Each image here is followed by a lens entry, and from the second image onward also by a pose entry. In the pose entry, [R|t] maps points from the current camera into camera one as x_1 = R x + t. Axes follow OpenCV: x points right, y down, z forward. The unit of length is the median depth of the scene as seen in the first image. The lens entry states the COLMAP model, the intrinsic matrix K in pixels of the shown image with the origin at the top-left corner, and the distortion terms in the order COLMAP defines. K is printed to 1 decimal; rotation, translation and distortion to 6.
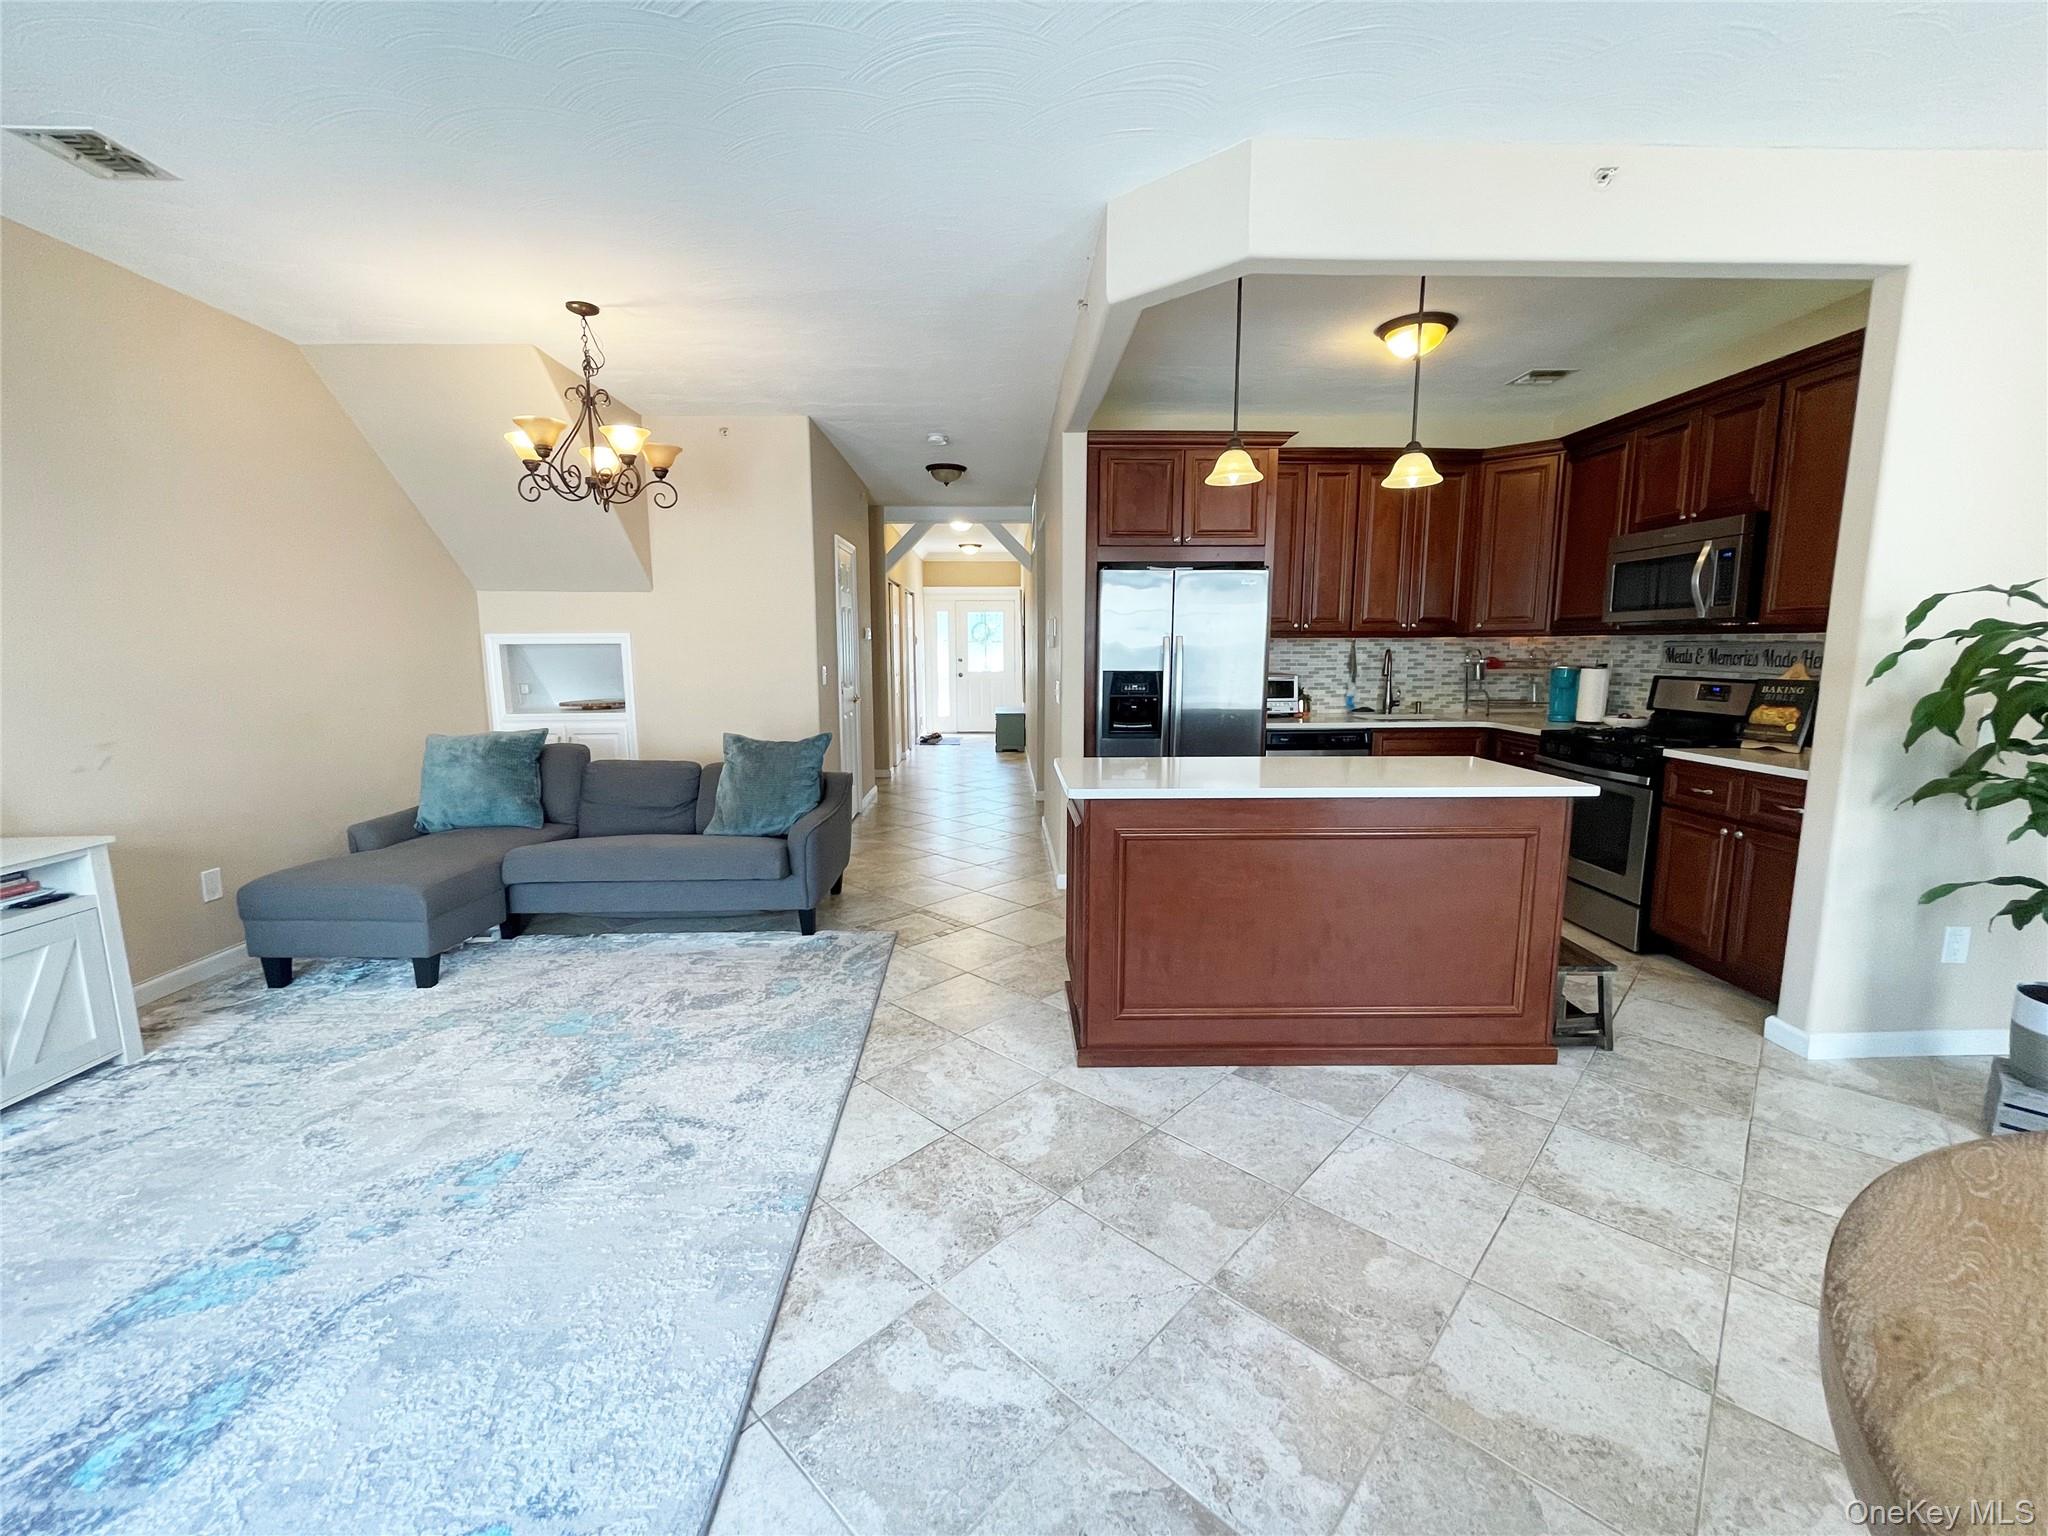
lens RADIAL K [[823.8, 0, 1016.0], [0, 823.8, 763.7], [0, 0, 1]] dist [-0.002738, 0.000032]
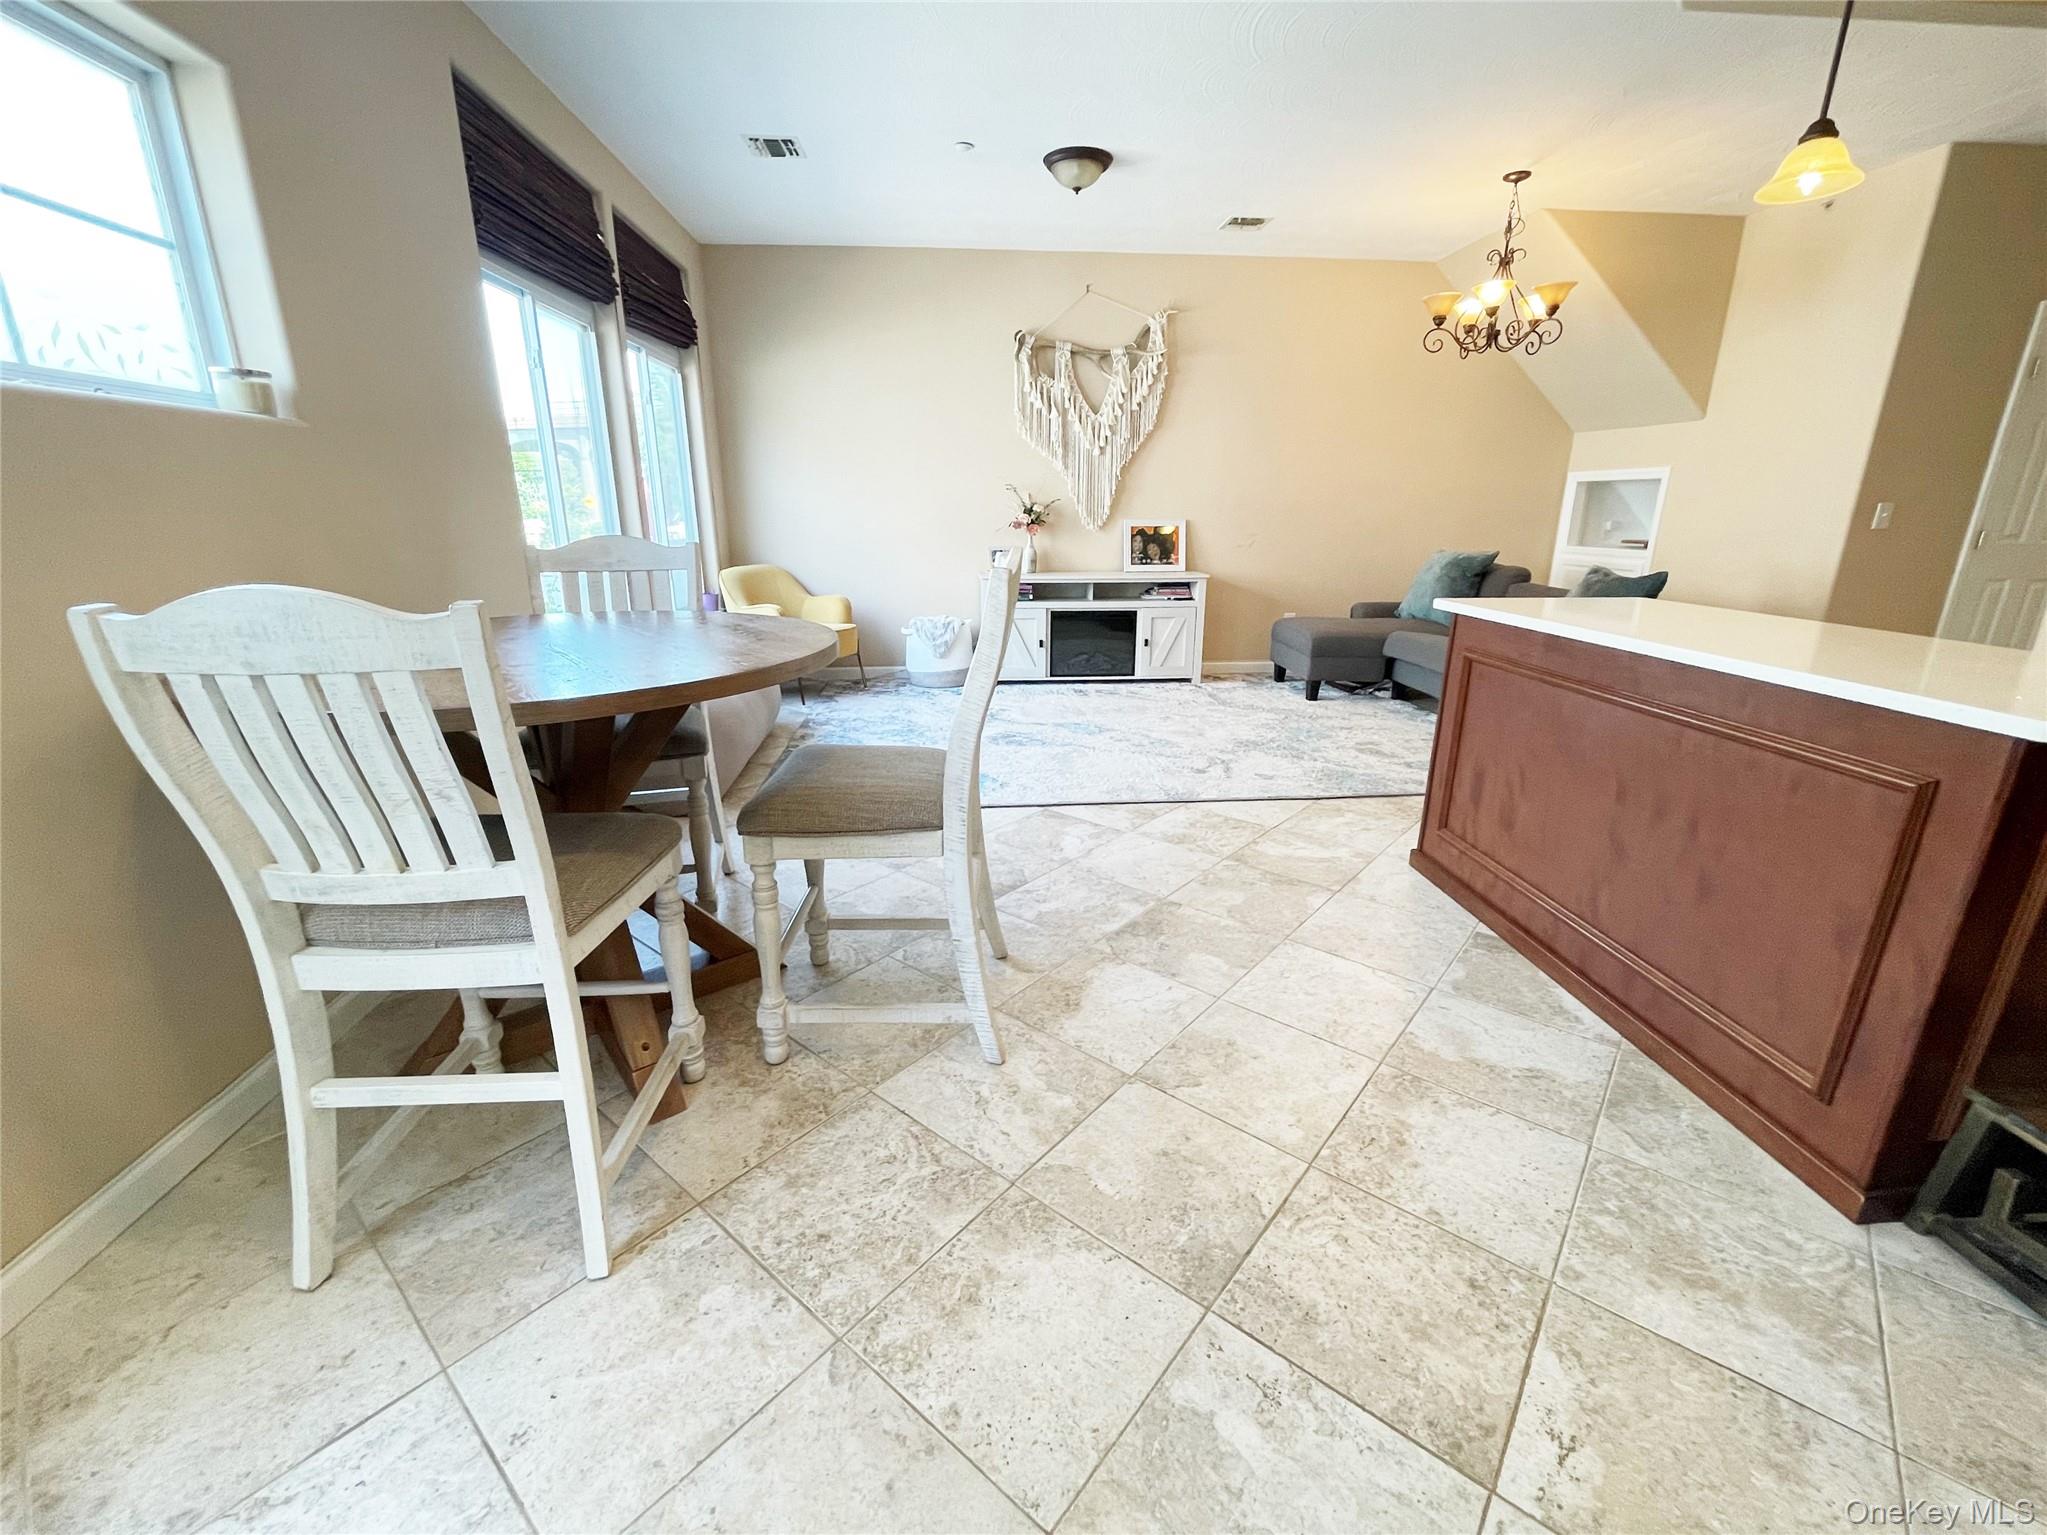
lens RADIAL K [[823.4, 0, 1023.8], [0, 823.4, 760.7], [0, 0, 1]] dist [-0.002738, 0.000032]
pose [[0.068599, 0.297623, -0.952216, 1.062640], [-0.138217, 0.948095, 0.286378, -0.002132], [0.988023, 0.111967, 0.106175, 0.374720]]
